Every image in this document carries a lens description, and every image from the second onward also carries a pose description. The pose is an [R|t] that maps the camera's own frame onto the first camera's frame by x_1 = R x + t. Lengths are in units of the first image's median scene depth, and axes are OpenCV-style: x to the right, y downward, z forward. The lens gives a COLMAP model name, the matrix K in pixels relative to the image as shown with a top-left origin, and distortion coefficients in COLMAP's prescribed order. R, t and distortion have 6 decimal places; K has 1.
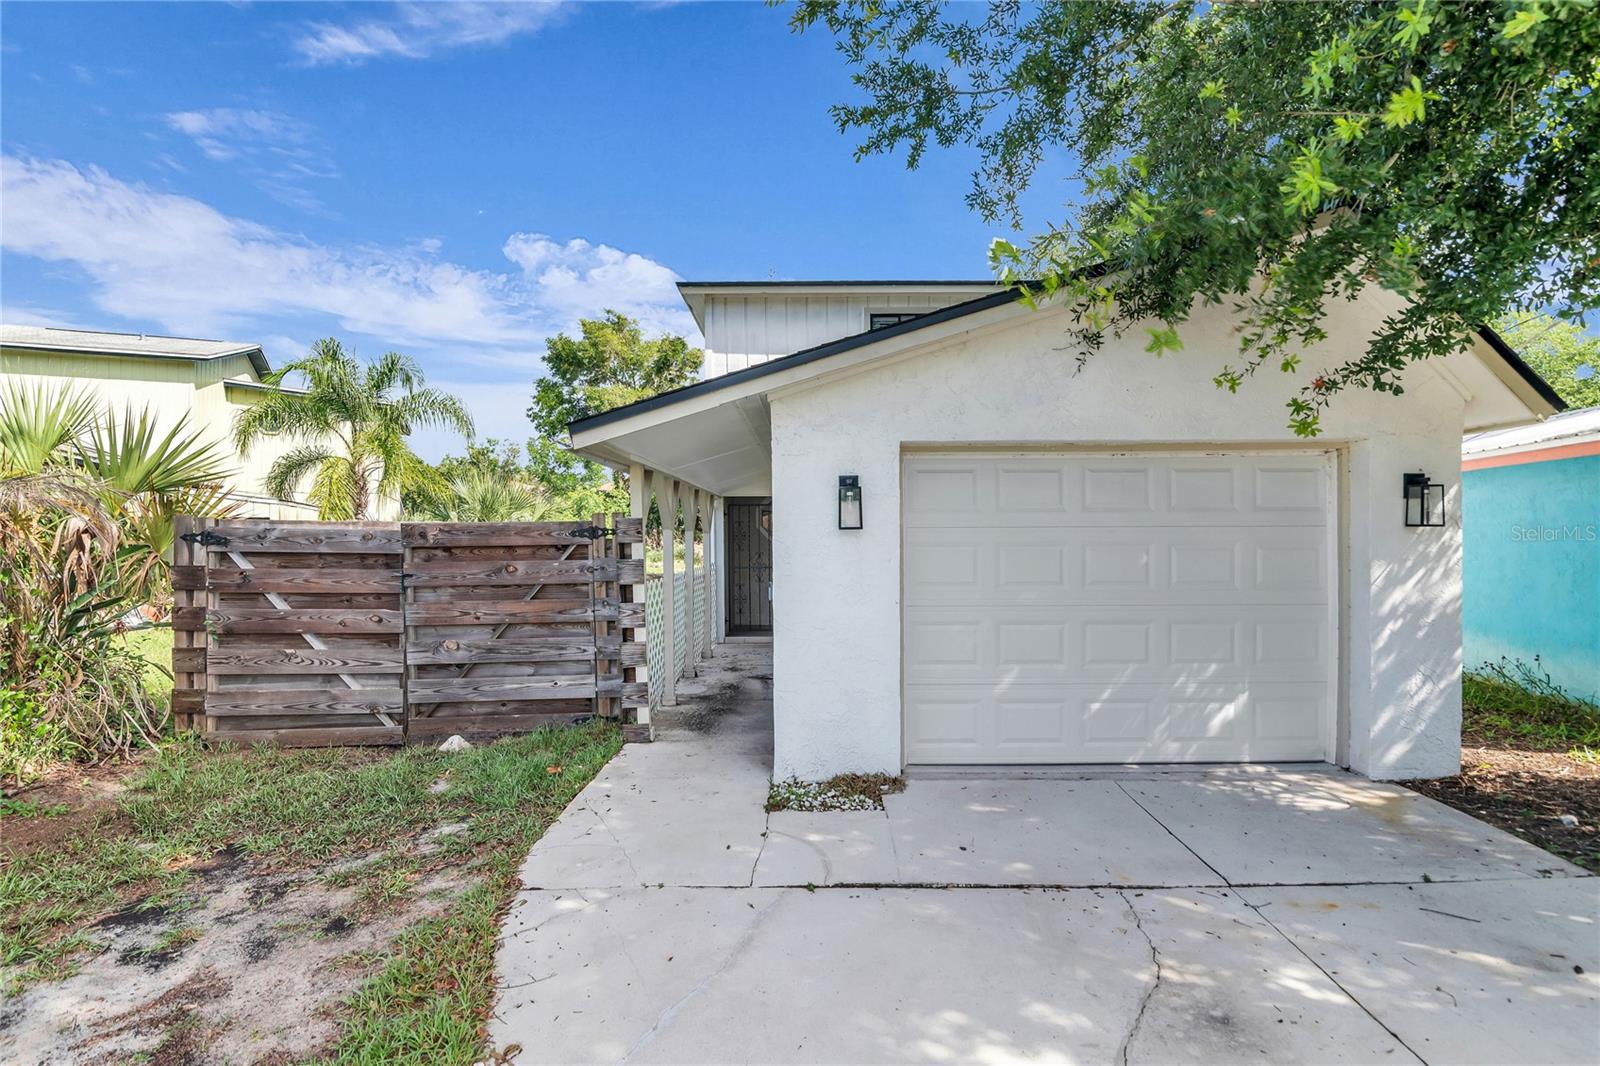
lens RADIAL K [[765.3, 0, 806.2], [0, 765.3, 537.8], [0, 0, 1]] dist [-0.020193, -0.000146]
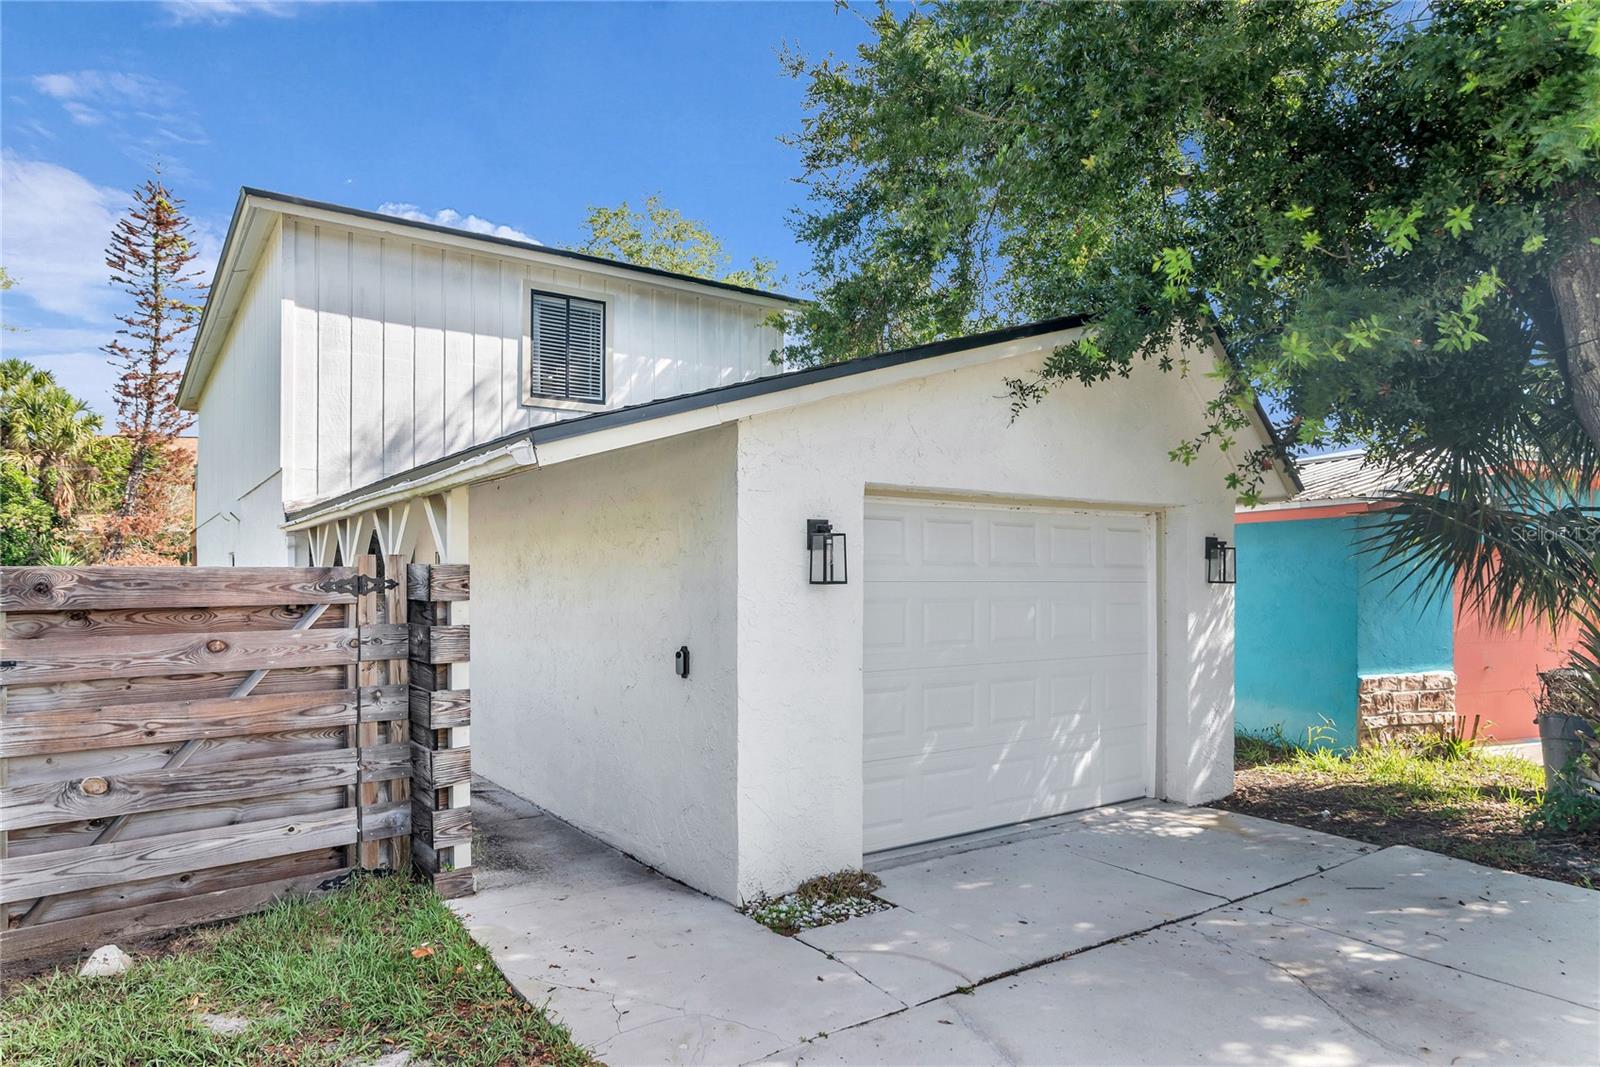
lens RADIAL K [[1006.6, 0, 828.6], [0, 1006.6, 573.9], [0, 0, 1]] dist [-0.012849, -0.000243]
pose [[0.801976, 0.009455, 0.597282, -0.556715], [-0.000863, 0.999892, -0.014670, -0.005159], [-0.597356, 0.011250, 0.801897, 0.104282]]
